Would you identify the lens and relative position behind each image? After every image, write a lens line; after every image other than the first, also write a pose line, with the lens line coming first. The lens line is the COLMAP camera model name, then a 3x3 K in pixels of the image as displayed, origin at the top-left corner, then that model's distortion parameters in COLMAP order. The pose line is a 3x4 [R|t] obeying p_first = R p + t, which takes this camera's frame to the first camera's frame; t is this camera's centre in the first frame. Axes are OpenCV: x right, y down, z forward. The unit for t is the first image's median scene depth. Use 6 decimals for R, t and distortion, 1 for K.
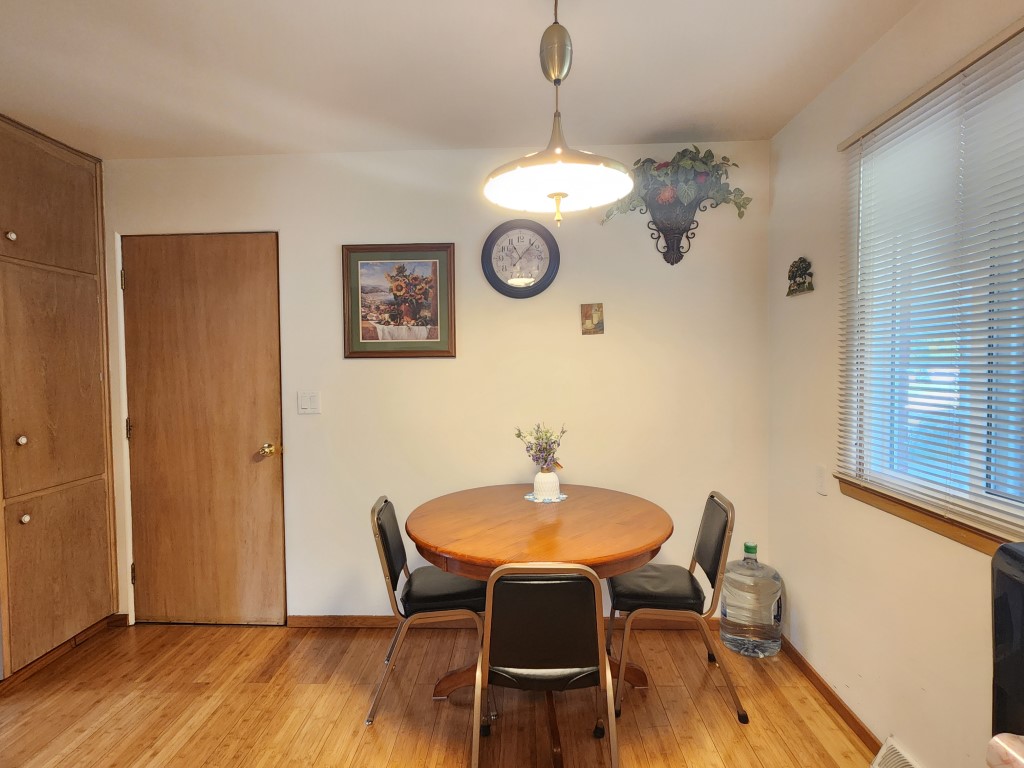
lens RADIAL K [[529.4, 0, 510.7], [0, 529.4, 384.1], [0, 0, 1]] dist [-0.000008, -0.000029]
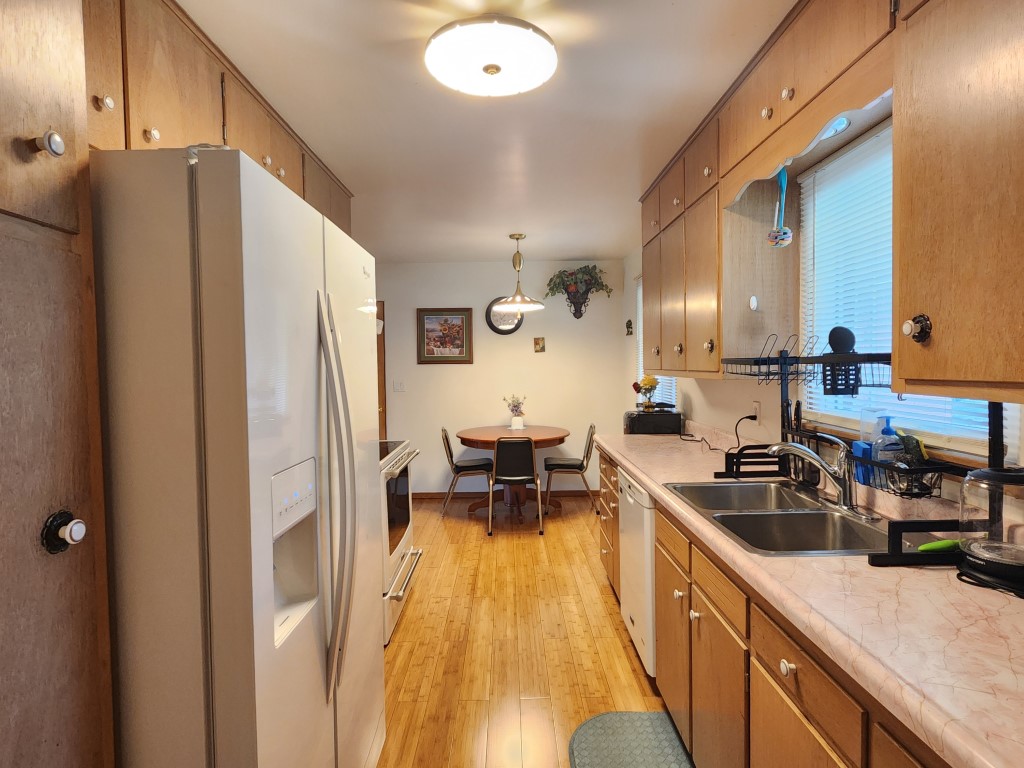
lens RADIAL K [[529.4, 0, 511.8], [0, 529.4, 380.0], [0, 0, 1]] dist [-0.000008, -0.000029]
pose [[0.999224, -0.004124, 0.039179, -0.035147], [0.004276, 0.999984, -0.003793, 0.020667], [-0.039163, 0.003957, 0.999225, -1.046835]]
